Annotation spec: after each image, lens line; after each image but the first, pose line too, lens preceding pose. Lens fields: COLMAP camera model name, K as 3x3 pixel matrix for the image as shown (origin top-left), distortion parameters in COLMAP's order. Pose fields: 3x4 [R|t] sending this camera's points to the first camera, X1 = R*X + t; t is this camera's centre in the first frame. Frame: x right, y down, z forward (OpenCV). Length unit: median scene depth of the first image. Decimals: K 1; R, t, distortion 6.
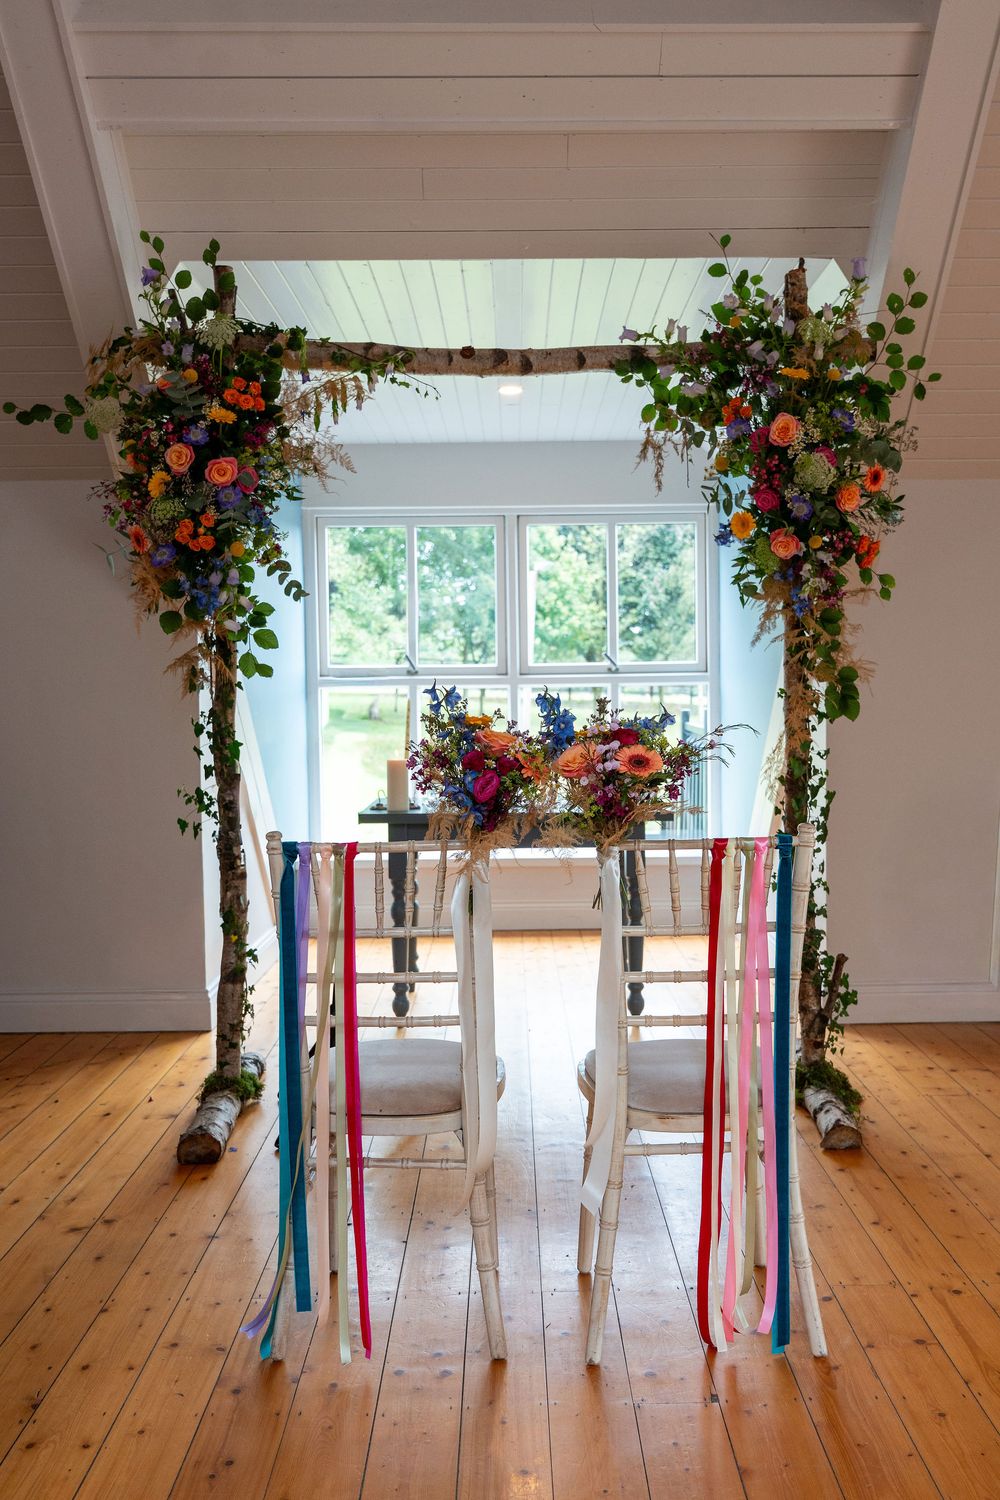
lens RADIAL K [[1298.3, 0, 500.0], [0, 1298.3, 750.0], [0, 0, 1]] dist [-0.000447, -0.000232]
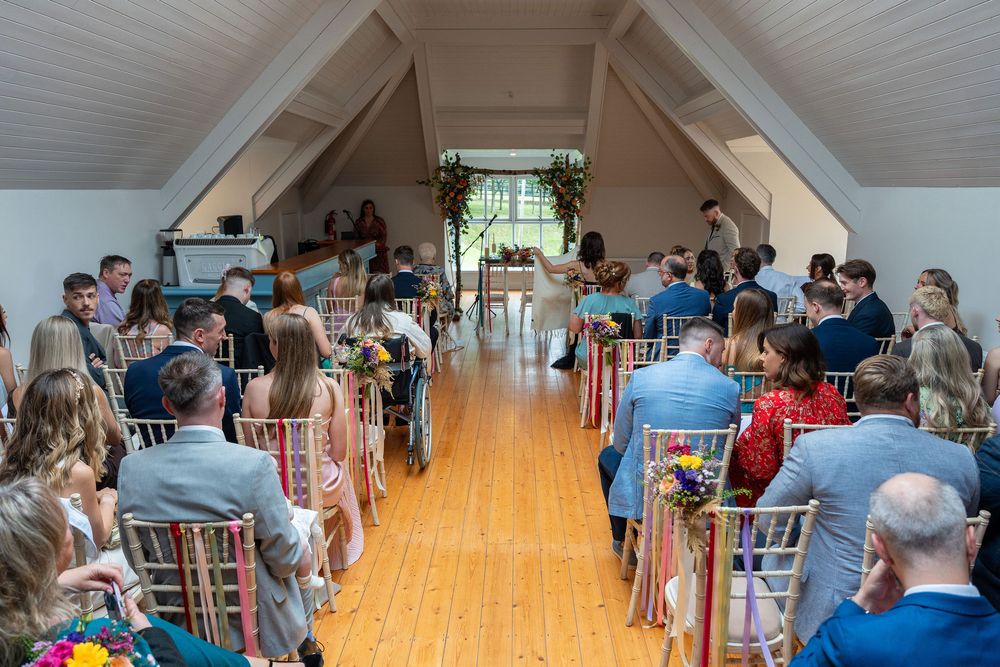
lens RADIAL K [[710.6, 0, 500.0], [0, 710.6, 333.5], [0, 0, 1]] dist [-0.000021, -0.000033]
pose [[0.999815, 0.013481, -0.013700, 0.006568], [-0.011157, 0.987460, 0.157474, -0.113068], [0.015652, -0.157292, 0.987428, -1.966762]]
